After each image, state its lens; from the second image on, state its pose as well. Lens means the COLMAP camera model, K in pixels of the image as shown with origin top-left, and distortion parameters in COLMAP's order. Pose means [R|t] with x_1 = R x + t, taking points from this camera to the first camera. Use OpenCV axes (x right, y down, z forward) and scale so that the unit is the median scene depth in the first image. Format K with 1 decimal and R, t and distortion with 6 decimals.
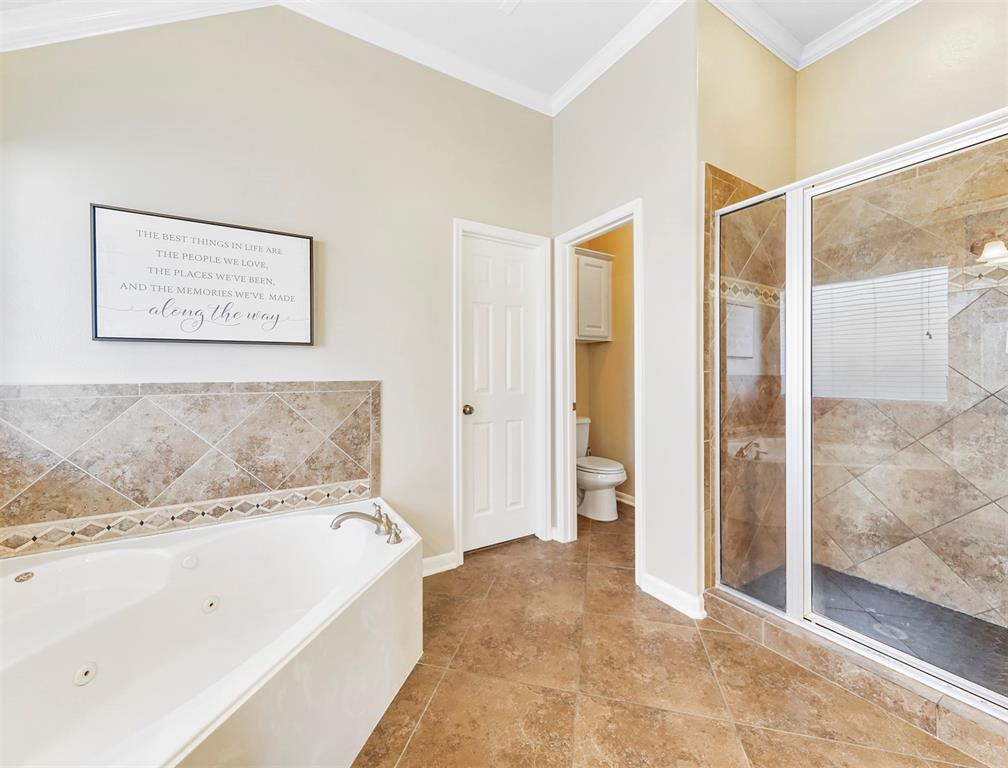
lens RADIAL K [[395.3, 0, 497.5], [0, 395.3, 373.6], [0, 0, 1]] dist [-0.000298, 0.000170]
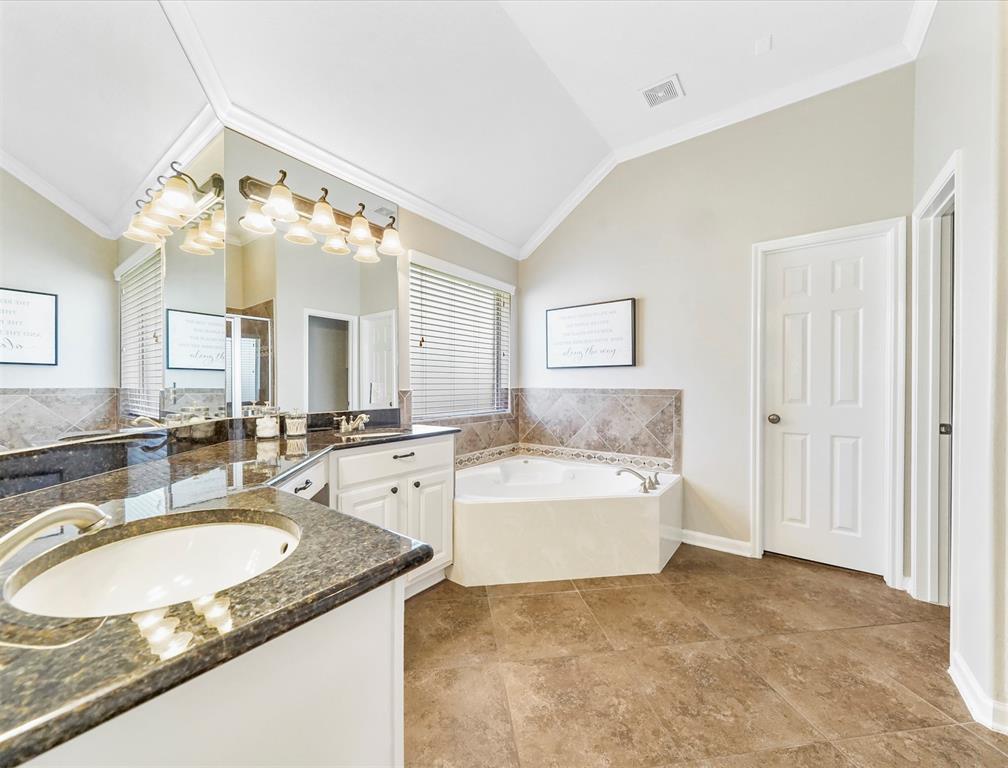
lens RADIAL K [[395.3, 0, 508.6], [0, 395.3, 385.5], [0, 0, 1]] dist [-0.000298, 0.000170]
pose [[0.389160, 0.009064, -0.921126, 0.816120], [-0.001080, 0.999955, 0.009383, -0.008031], [0.921170, -0.002657, 0.389152, -0.081279]]
